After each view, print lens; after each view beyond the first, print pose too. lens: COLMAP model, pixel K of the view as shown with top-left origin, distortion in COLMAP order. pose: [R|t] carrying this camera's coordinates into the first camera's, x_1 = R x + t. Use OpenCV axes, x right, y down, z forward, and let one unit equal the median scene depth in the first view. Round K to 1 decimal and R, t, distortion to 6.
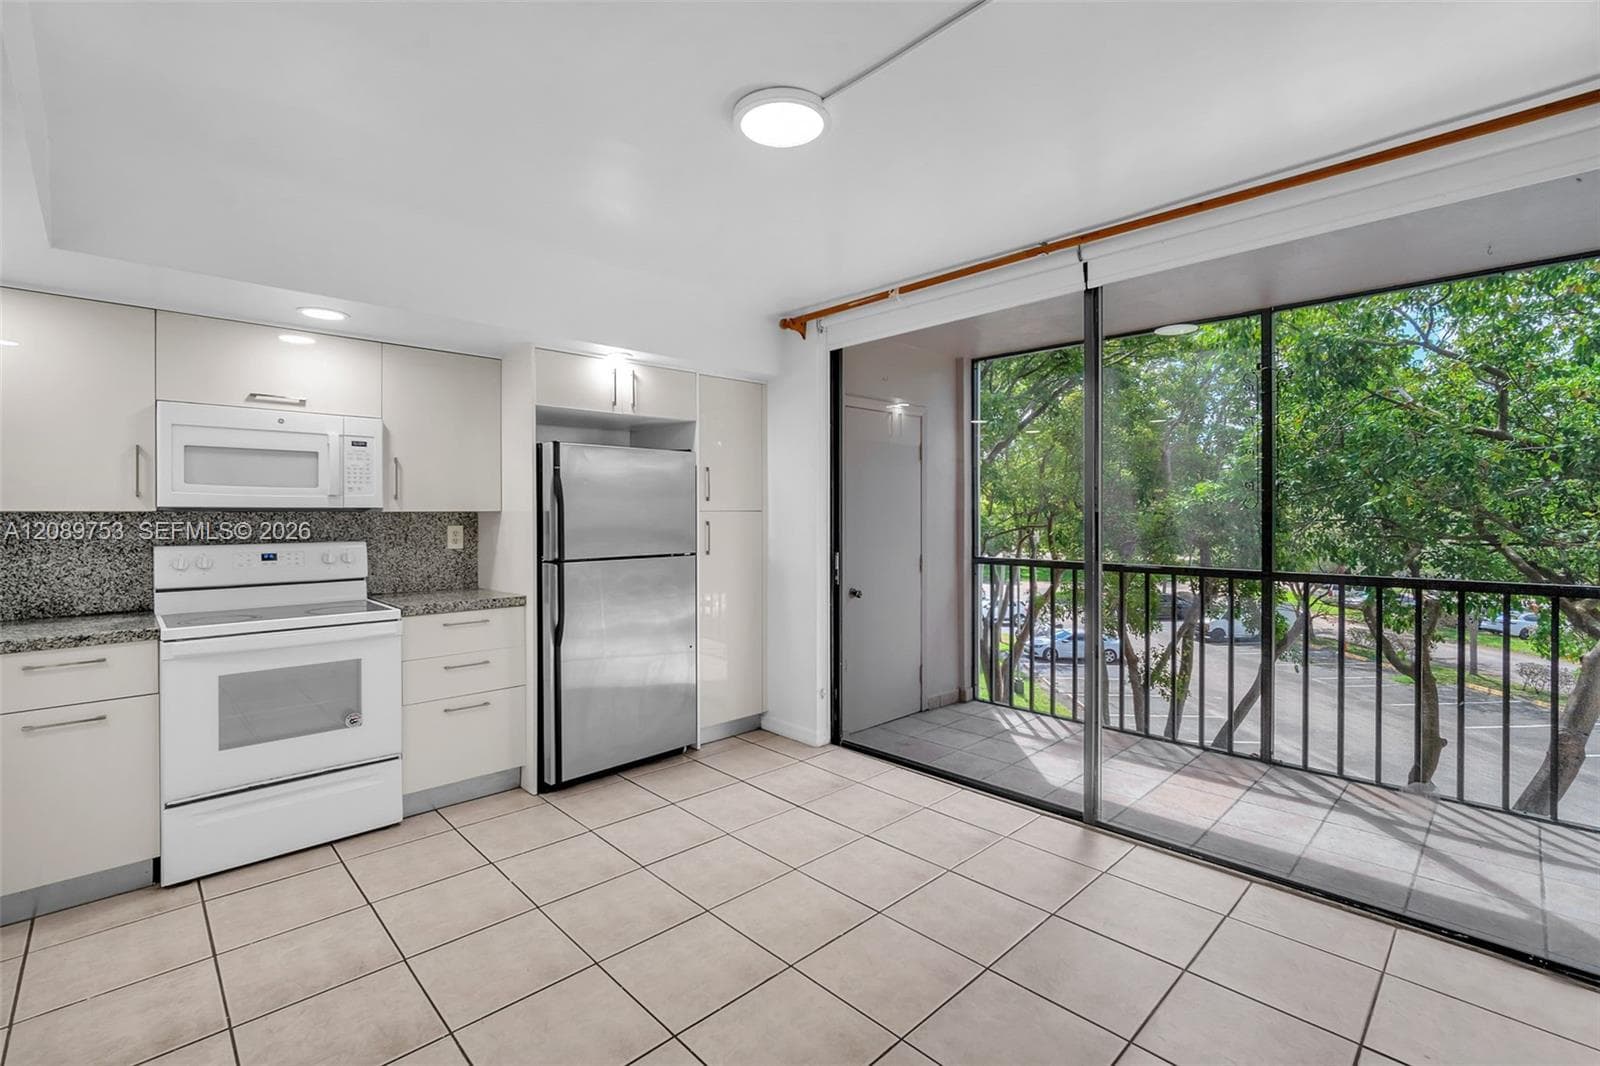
lens RADIAL K [[711.6, 0, 799.0], [0, 711.6, 517.7], [0, 0, 1]] dist [-0.011716, 0.003400]
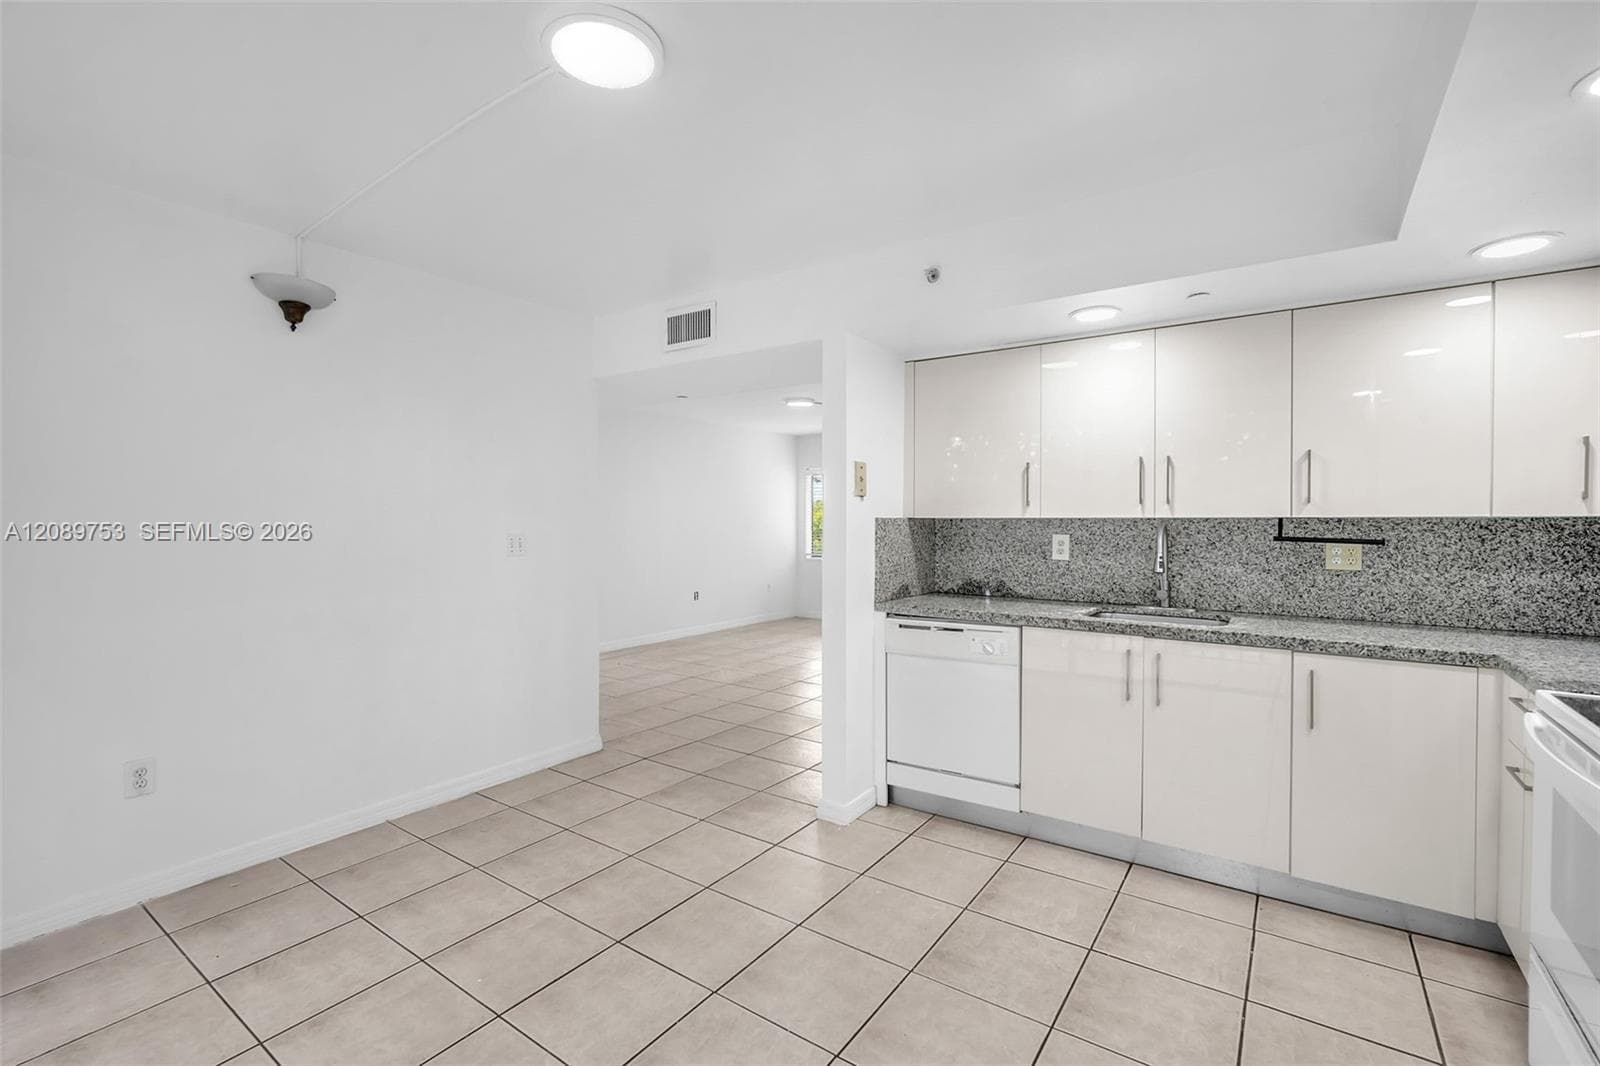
lens RADIAL K [[711.6, 0, 800.9], [0, 711.6, 529.1], [0, 0, 1]] dist [-0.011716, 0.003400]
pose [[-0.982646, 0.006193, -0.185390, -0.055336], [0.001611, 0.999690, 0.024855, -0.011117], [0.185486, 0.024125, -0.982351, 1.096833]]
